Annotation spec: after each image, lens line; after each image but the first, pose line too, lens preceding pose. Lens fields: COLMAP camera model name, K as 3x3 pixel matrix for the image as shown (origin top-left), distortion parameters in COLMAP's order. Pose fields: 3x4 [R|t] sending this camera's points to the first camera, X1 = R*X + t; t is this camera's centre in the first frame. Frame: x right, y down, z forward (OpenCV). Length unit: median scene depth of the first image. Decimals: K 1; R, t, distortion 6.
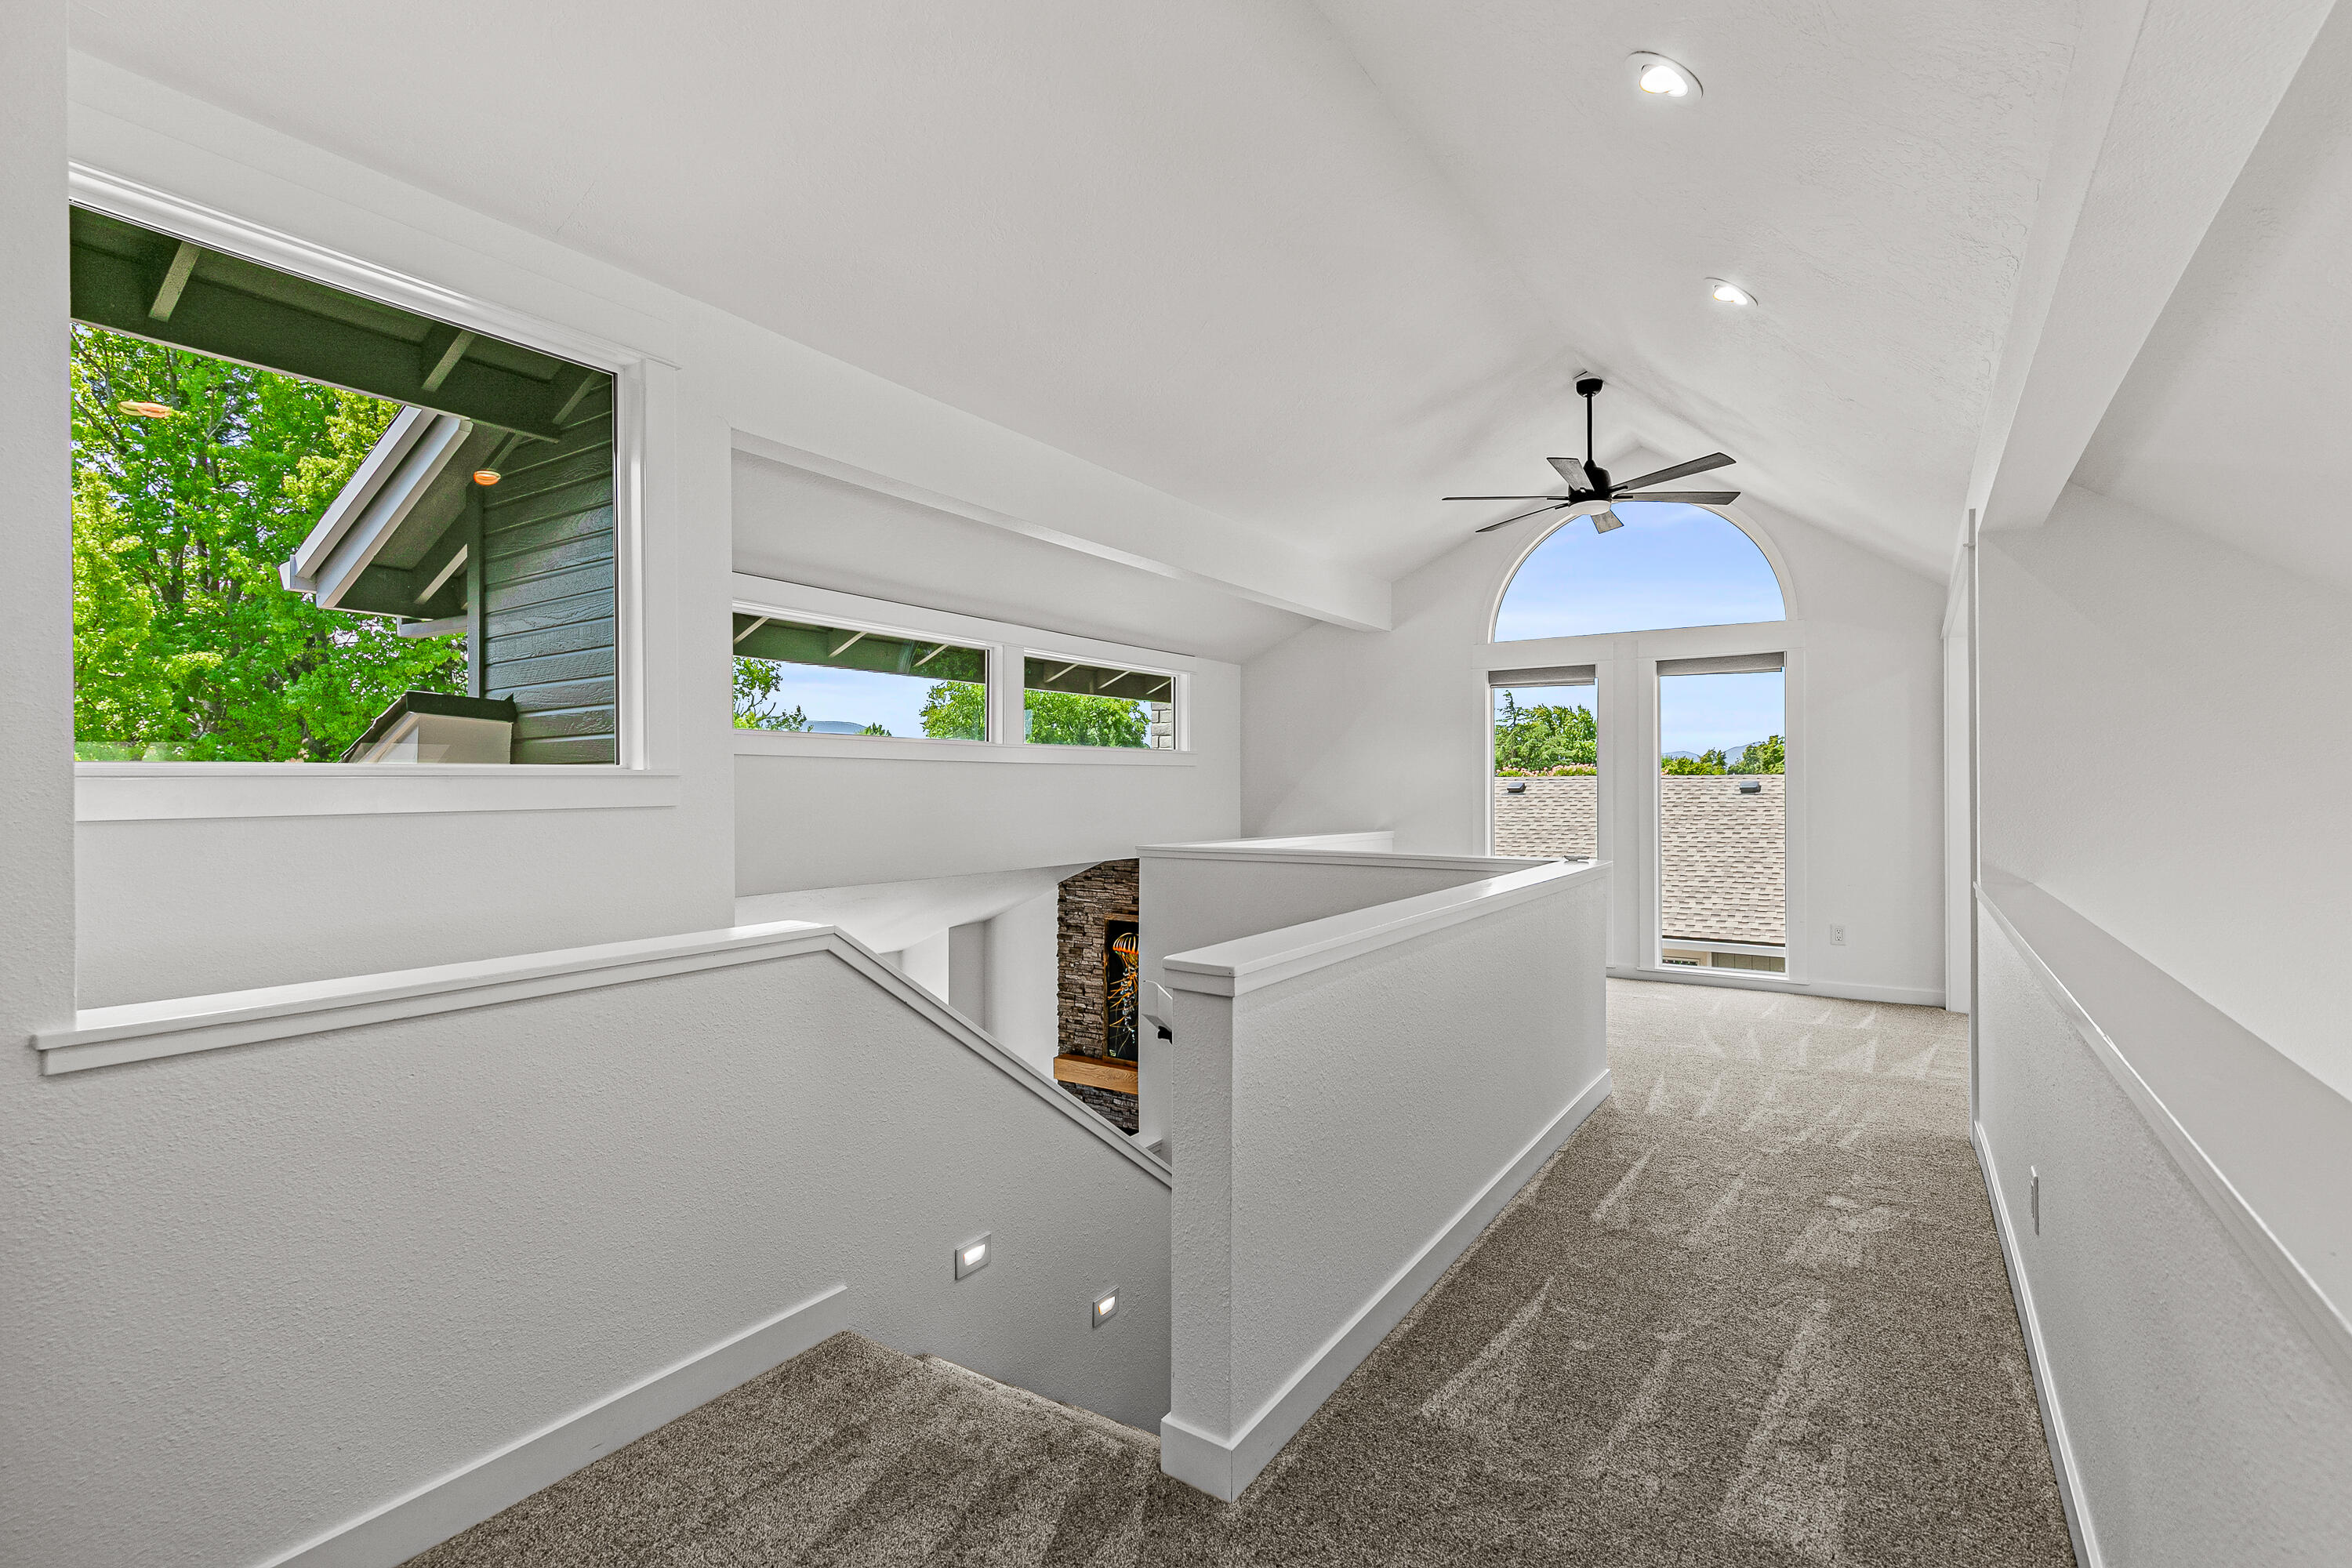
lens RADIAL K [[1067.8, 0, 1177.3], [0, 1067.8, 794.9], [0, 0, 1]] dist [0.010140, -0.001203]
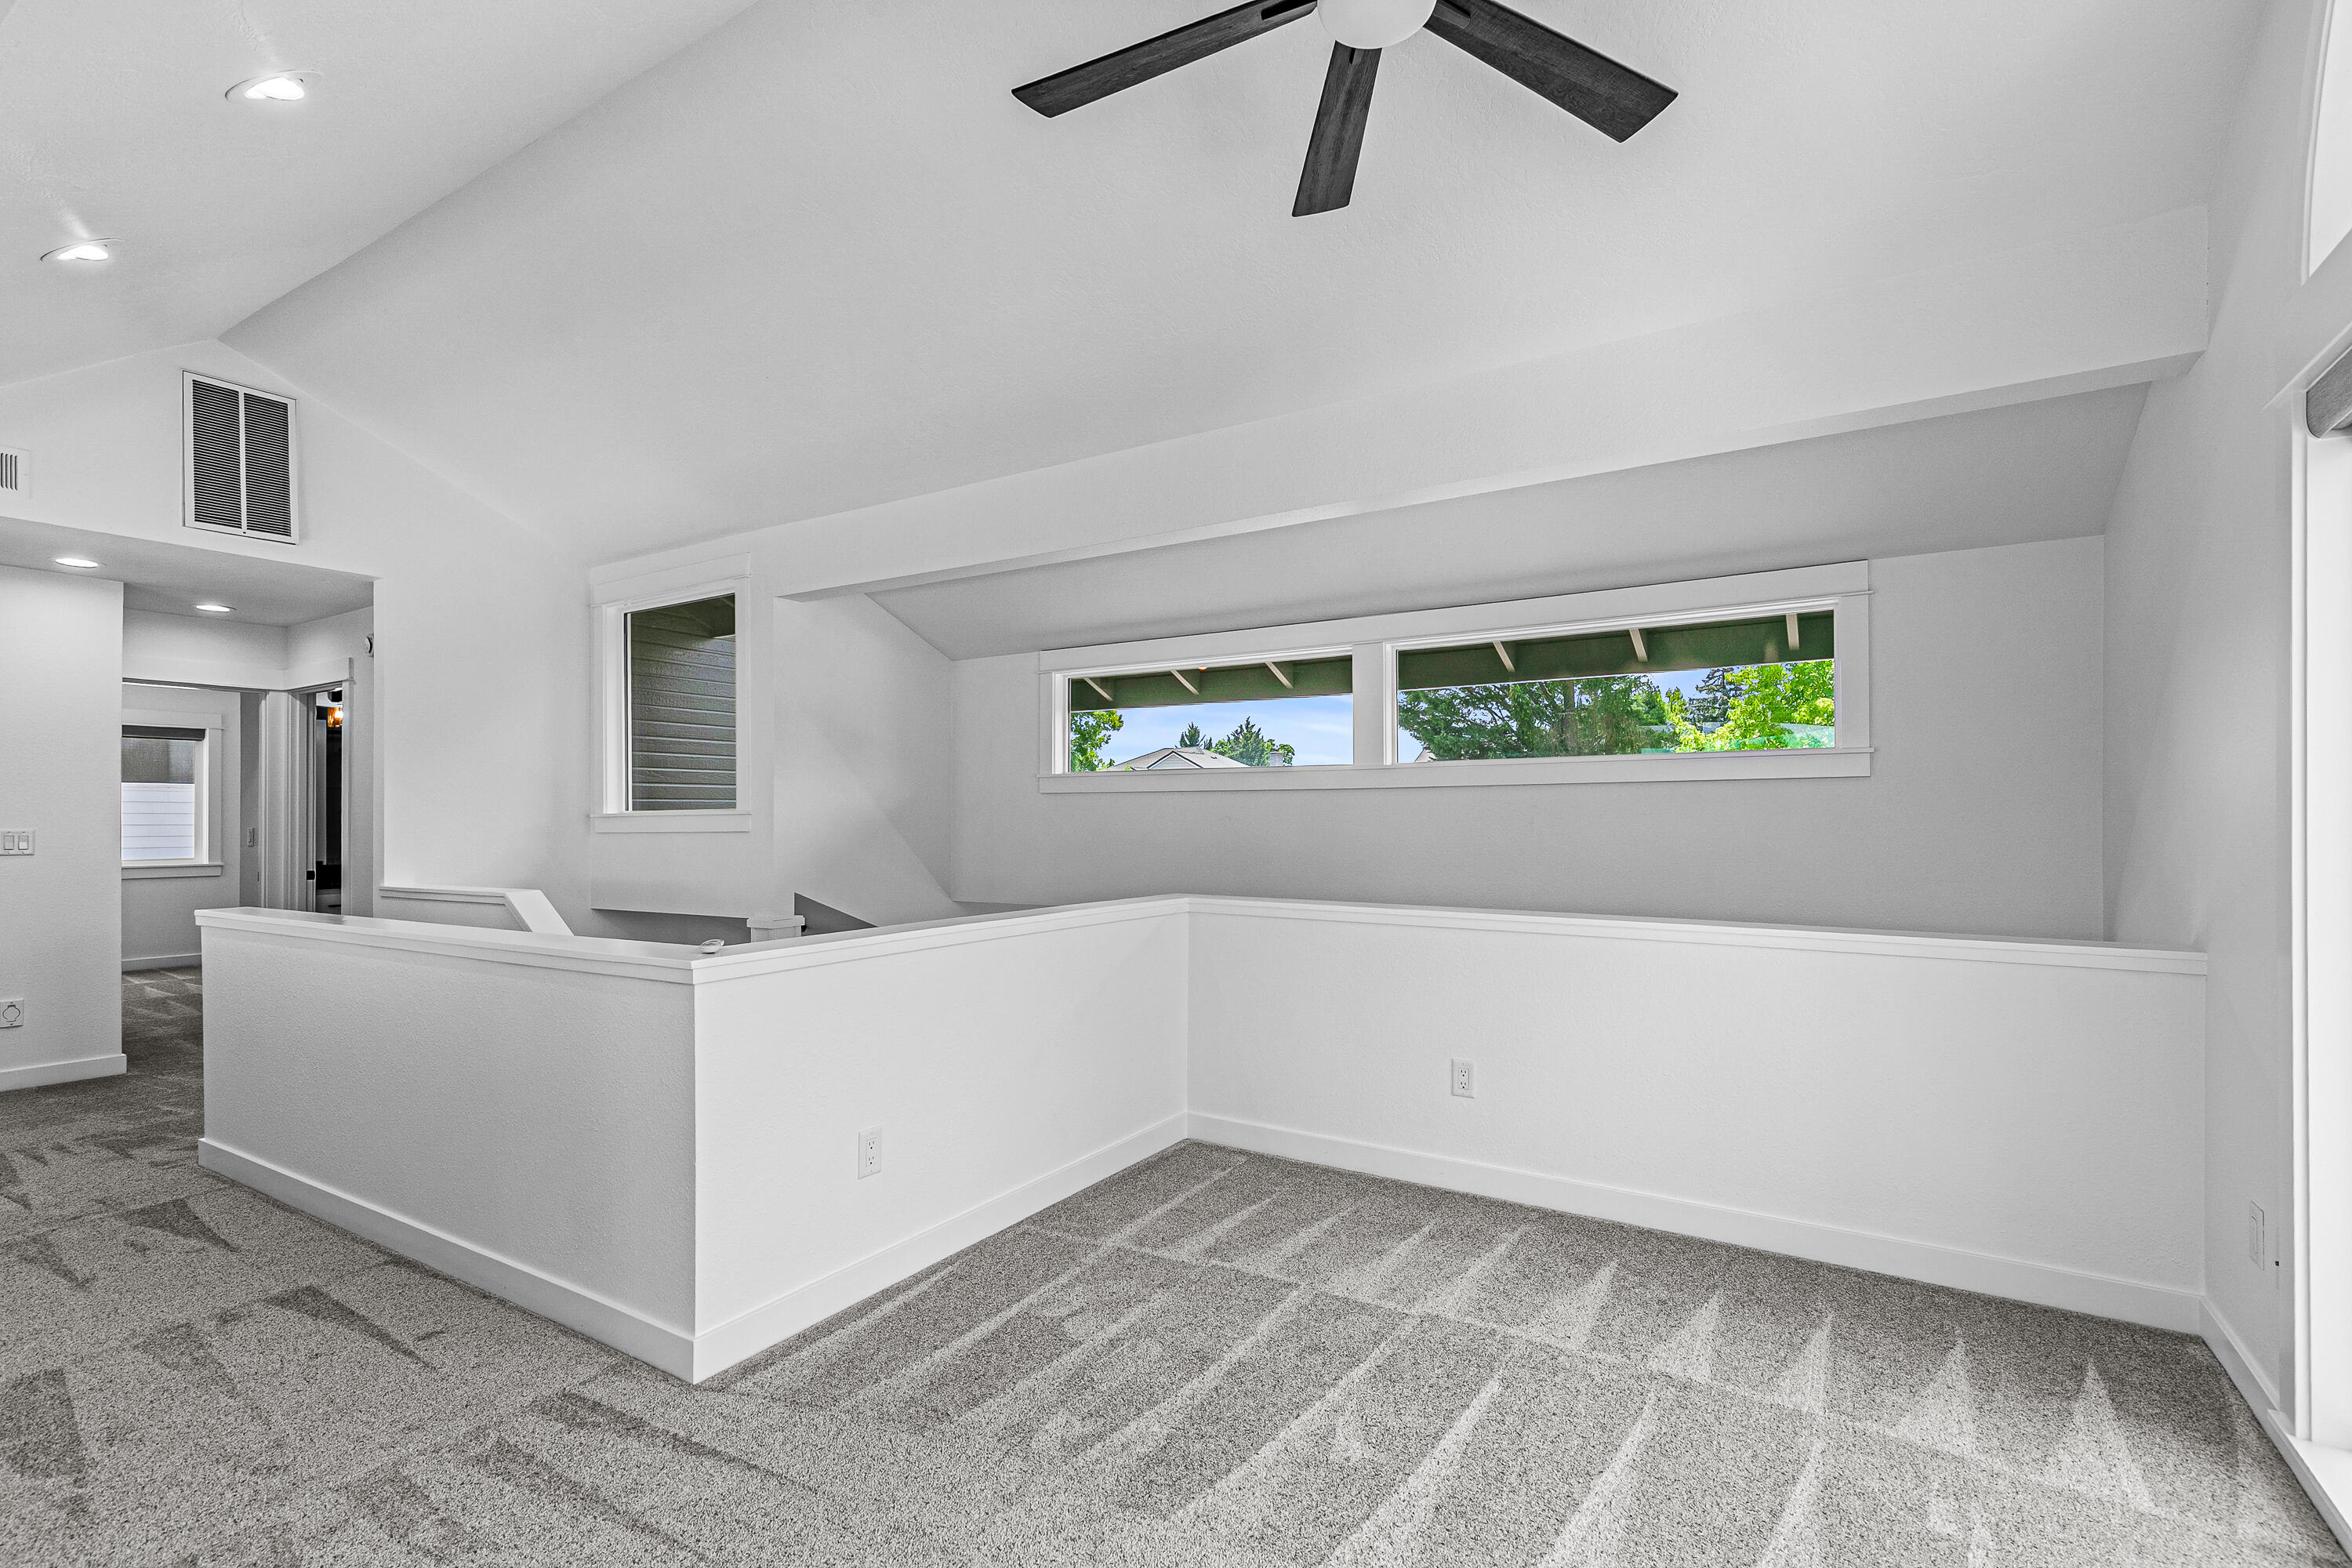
lens RADIAL K [[1067.8, 0, 1177.3], [0, 1067.8, 794.9], [0, 0, 1]] dist [0.010140, -0.001203]
pose [[0.026646, 0.001633, -0.999644, 0.655351], [0.000193, 0.999999, 0.001639, -0.023079], [0.999645, -0.000237, 0.026646, 0.812655]]
